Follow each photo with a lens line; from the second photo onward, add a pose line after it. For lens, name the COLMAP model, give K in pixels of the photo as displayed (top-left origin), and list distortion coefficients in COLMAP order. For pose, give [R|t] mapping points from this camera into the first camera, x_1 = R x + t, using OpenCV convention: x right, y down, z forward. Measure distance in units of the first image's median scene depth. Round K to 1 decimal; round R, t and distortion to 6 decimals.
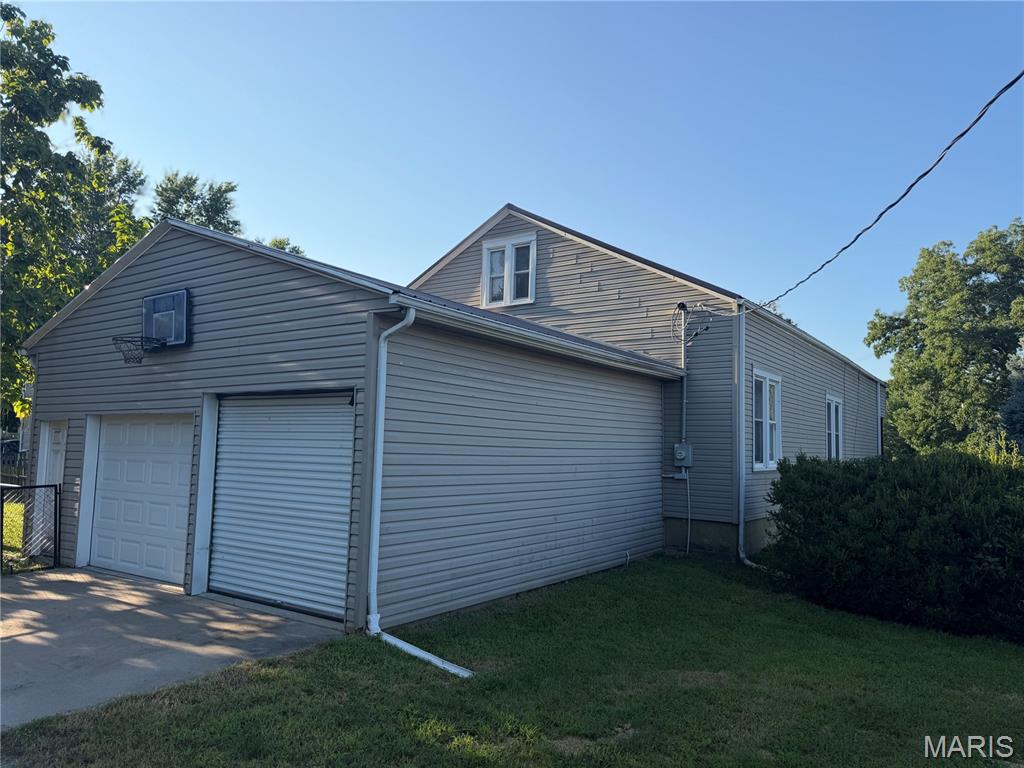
lens RADIAL K [[723.9, 0, 511.7], [0, 723.9, 386.2], [0, 0, 1]] dist [0.045036, -0.005285]
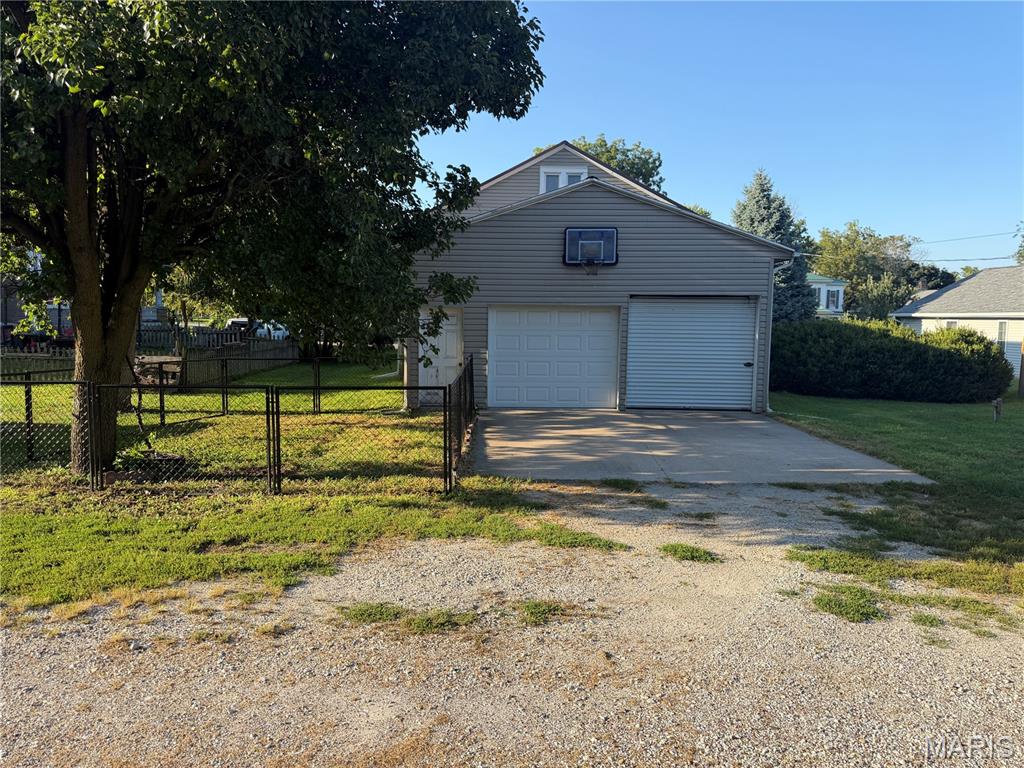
lens RADIAL K [[723.9, 0, 511.7], [0, 723.9, 384.5], [0, 0, 1]] dist [0.045036, -0.005285]
pose [[0.826105, -0.066403, 0.559591, -1.513641], [-0.041454, 0.983181, 0.177864, -0.068300], [-0.561990, -0.170132, 0.809458, -0.225942]]
